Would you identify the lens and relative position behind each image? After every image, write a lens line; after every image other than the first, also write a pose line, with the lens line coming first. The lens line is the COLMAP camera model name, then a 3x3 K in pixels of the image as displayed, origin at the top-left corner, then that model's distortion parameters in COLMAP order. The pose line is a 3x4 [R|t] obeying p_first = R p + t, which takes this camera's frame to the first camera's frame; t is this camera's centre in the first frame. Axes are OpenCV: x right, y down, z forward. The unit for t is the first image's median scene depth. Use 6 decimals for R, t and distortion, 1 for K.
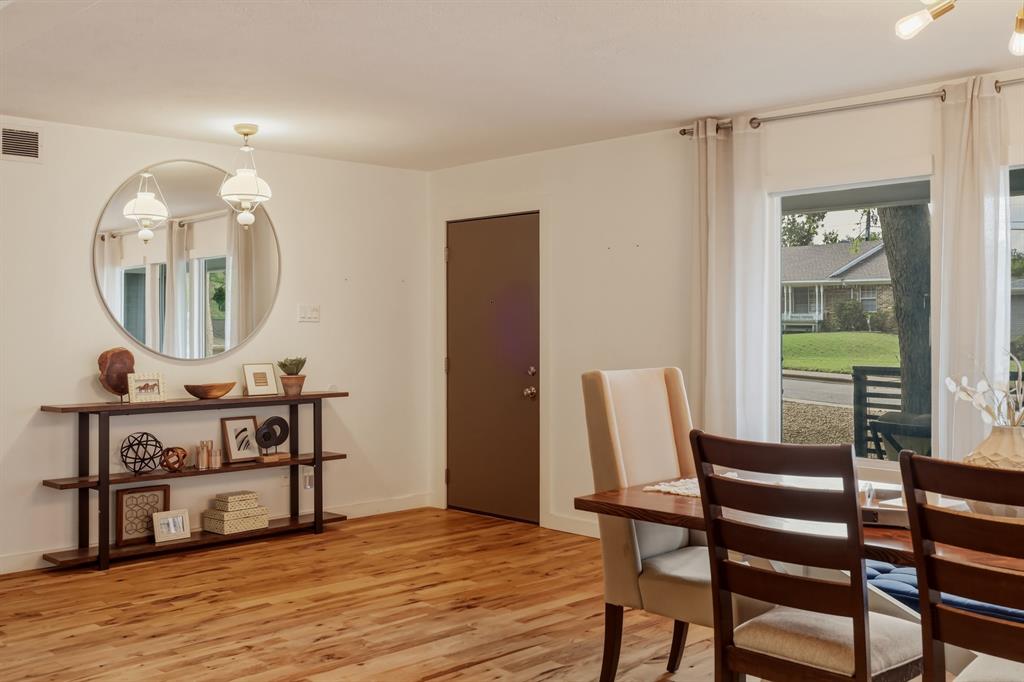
lens RADIAL K [[1019.9, 0, 512.3], [0, 1019.9, 334.9], [0, 0, 1]] dist [0.014776, 0.000000]
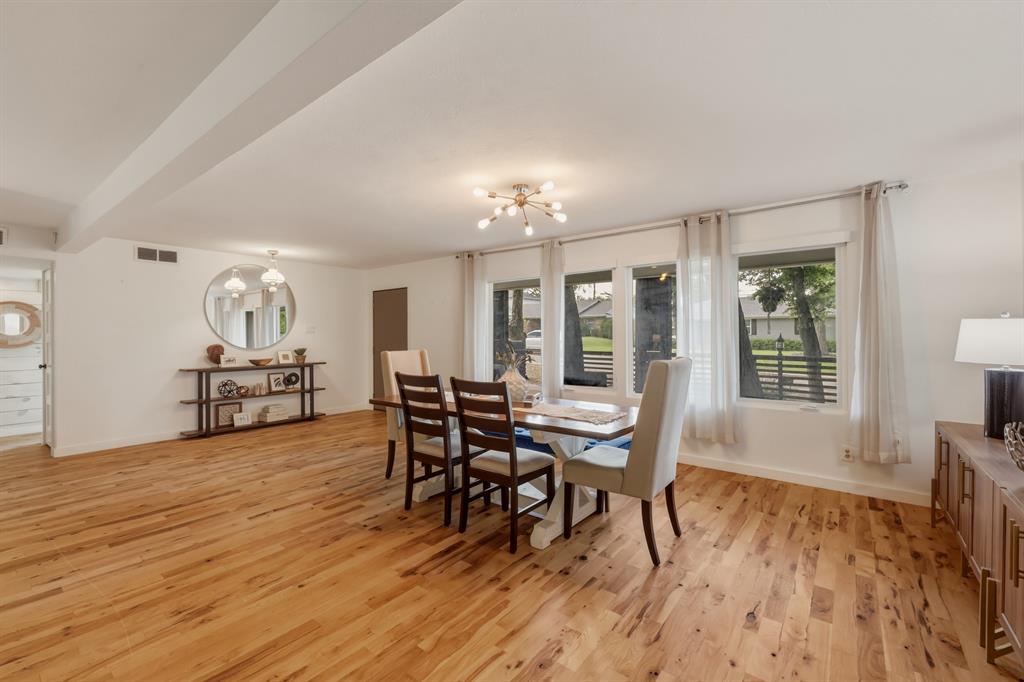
lens RADIAL K [[437.9, 0, 510.8], [0, 437.9, 343.6], [0, 0, 1]] dist [-0.003182, 0.000893]
pose [[0.990733, -0.006101, 0.135687, 0.145585], [0.004564, 0.999922, 0.011636, 0.002866], [-0.135747, -0.010909, 0.990683, -0.086196]]
